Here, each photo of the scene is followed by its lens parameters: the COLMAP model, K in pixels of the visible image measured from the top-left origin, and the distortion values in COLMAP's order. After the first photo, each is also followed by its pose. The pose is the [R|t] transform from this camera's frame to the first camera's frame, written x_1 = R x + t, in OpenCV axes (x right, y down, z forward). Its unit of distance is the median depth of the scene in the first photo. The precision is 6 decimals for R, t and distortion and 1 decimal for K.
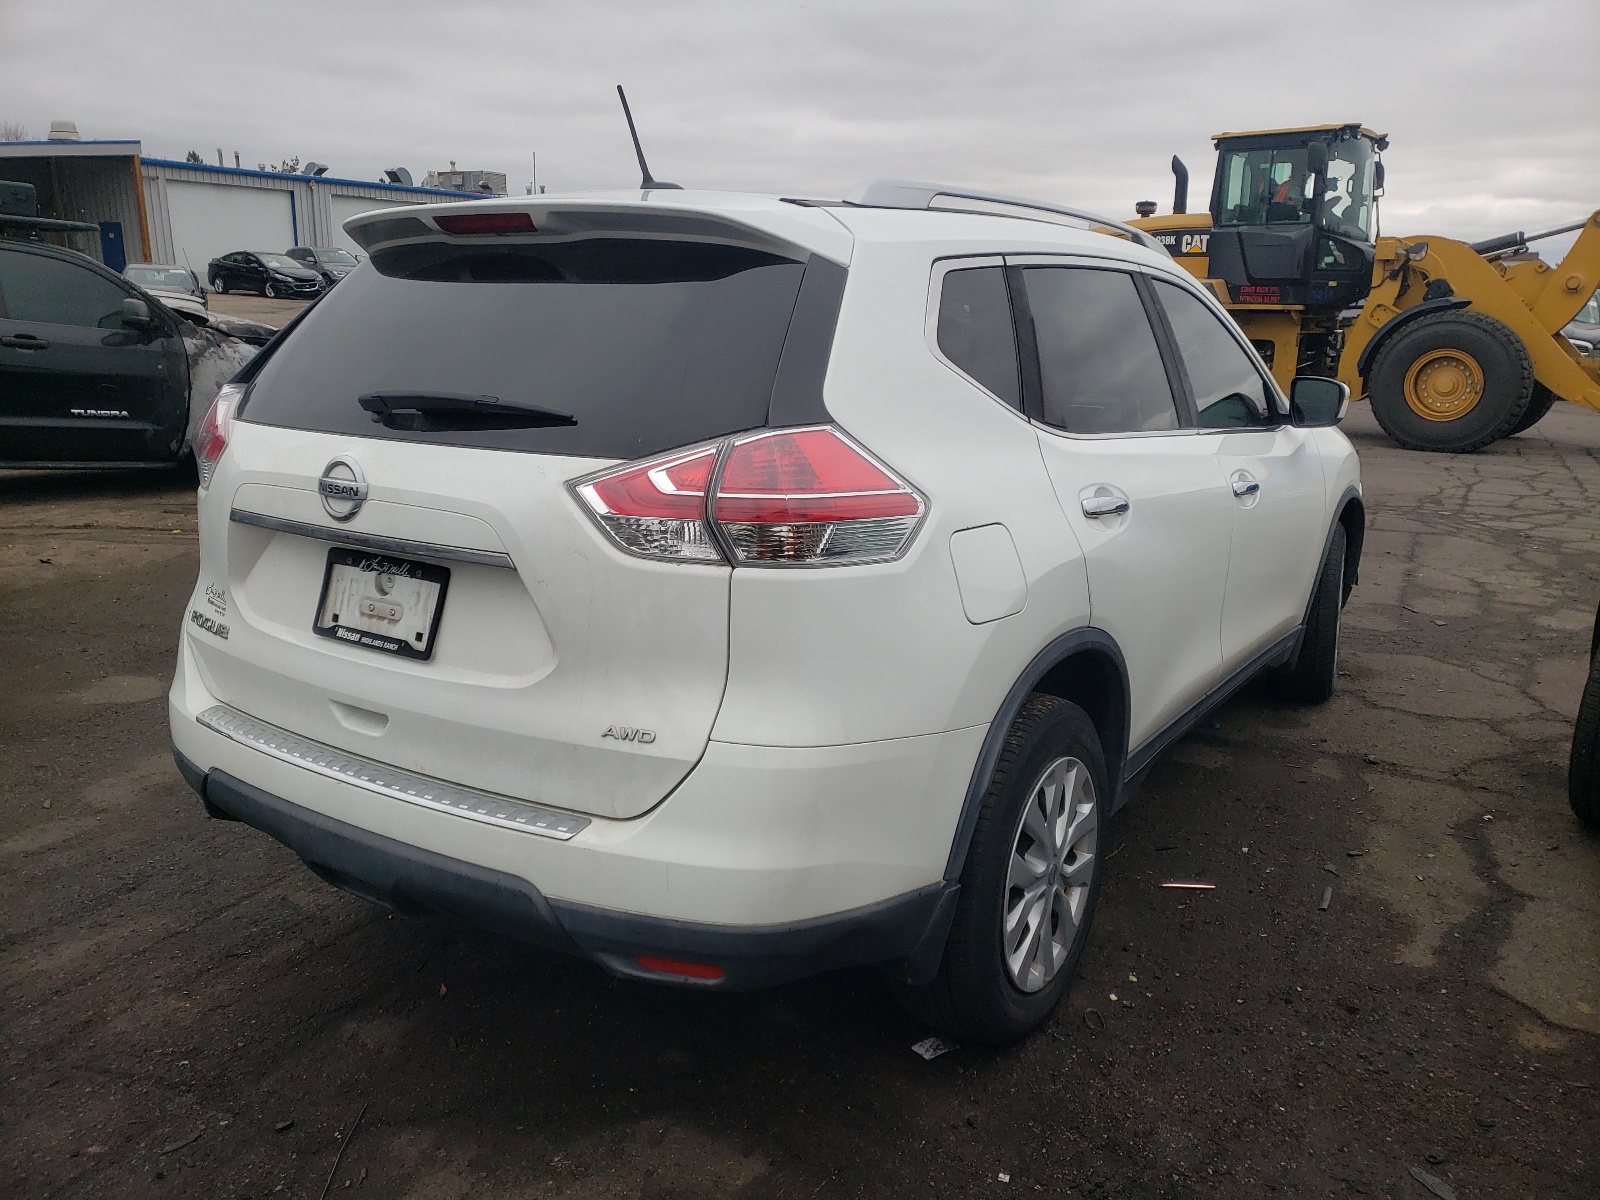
lens RADIAL K [[1228.4, 0, 798.5], [0, 1228.4, 598.7], [0, 0, 1]] dist [-0.006122, -0.002216]
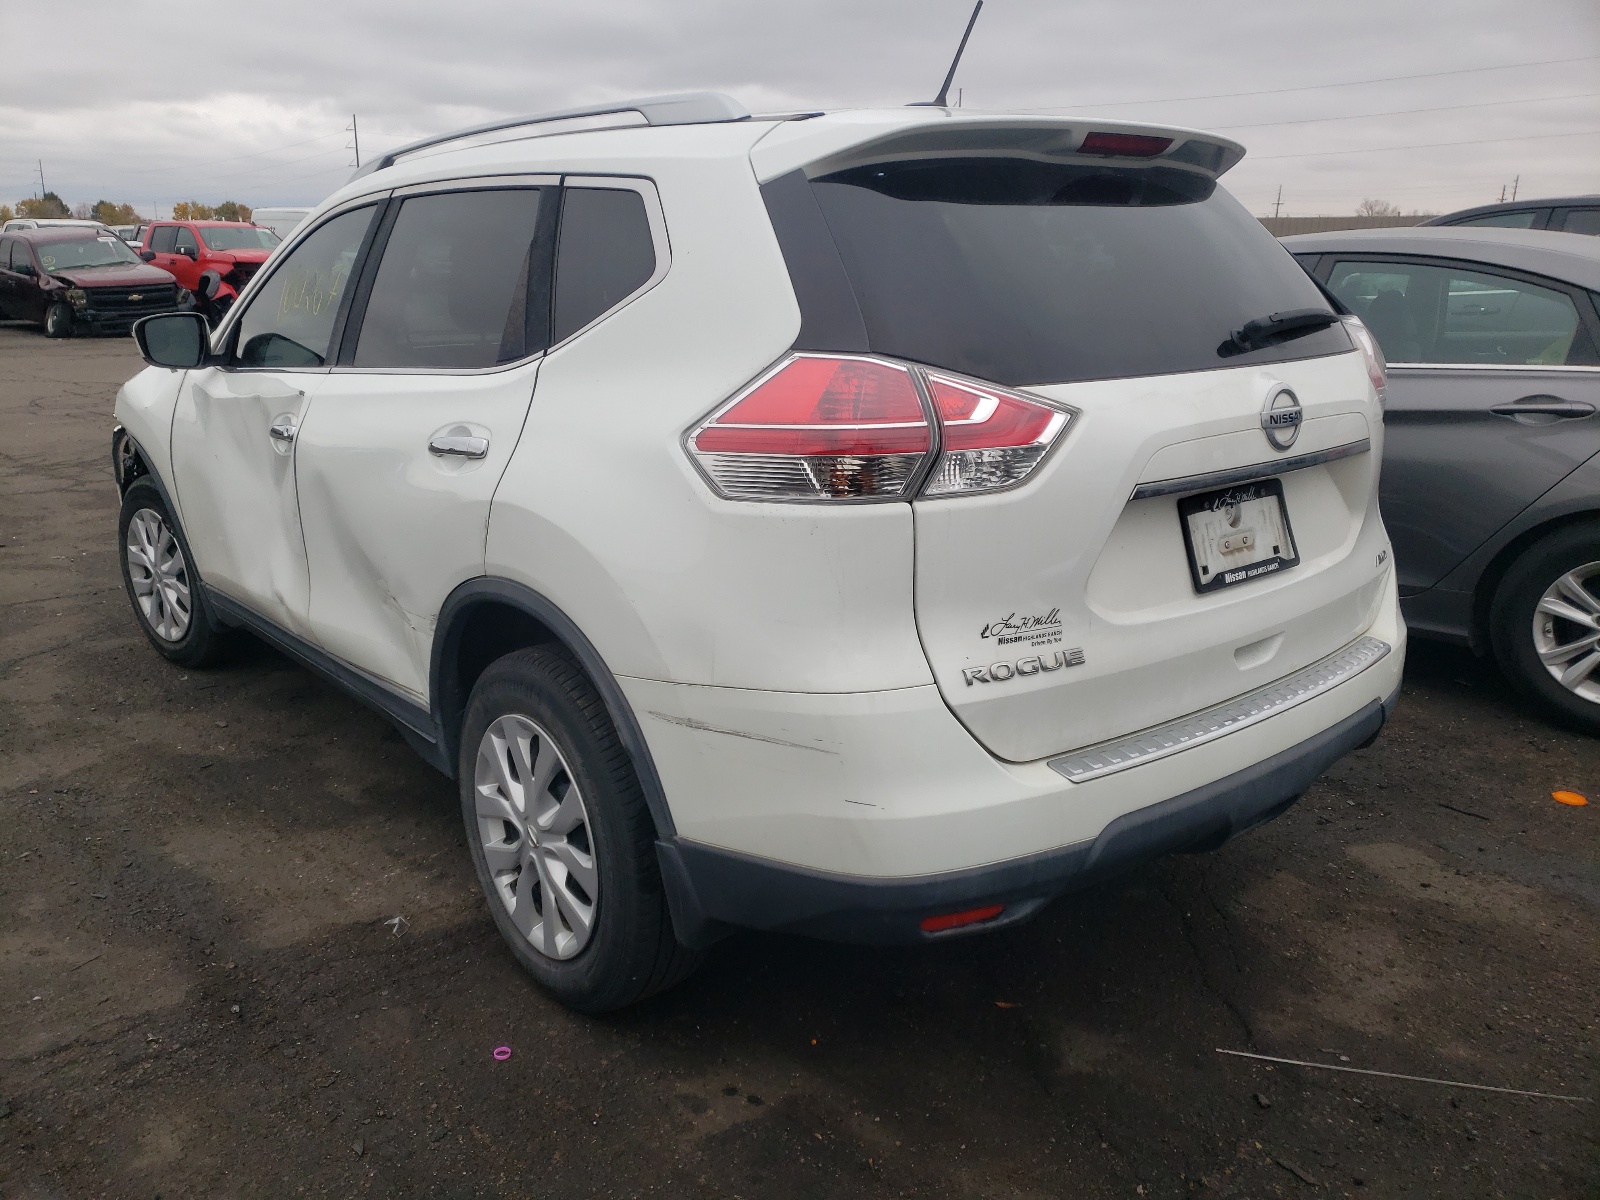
lens RADIAL K [[1228.4, 0, 799.5], [0, 1228.4, 605.5], [0, 0, 1]] dist [-0.006122, -0.002216]
pose [[0.294138, -0.275932, 0.915065, -1.349255], [0.234798, 0.948940, 0.210673, -0.230840], [-0.926473, 0.152888, 0.343907, 0.987280]]
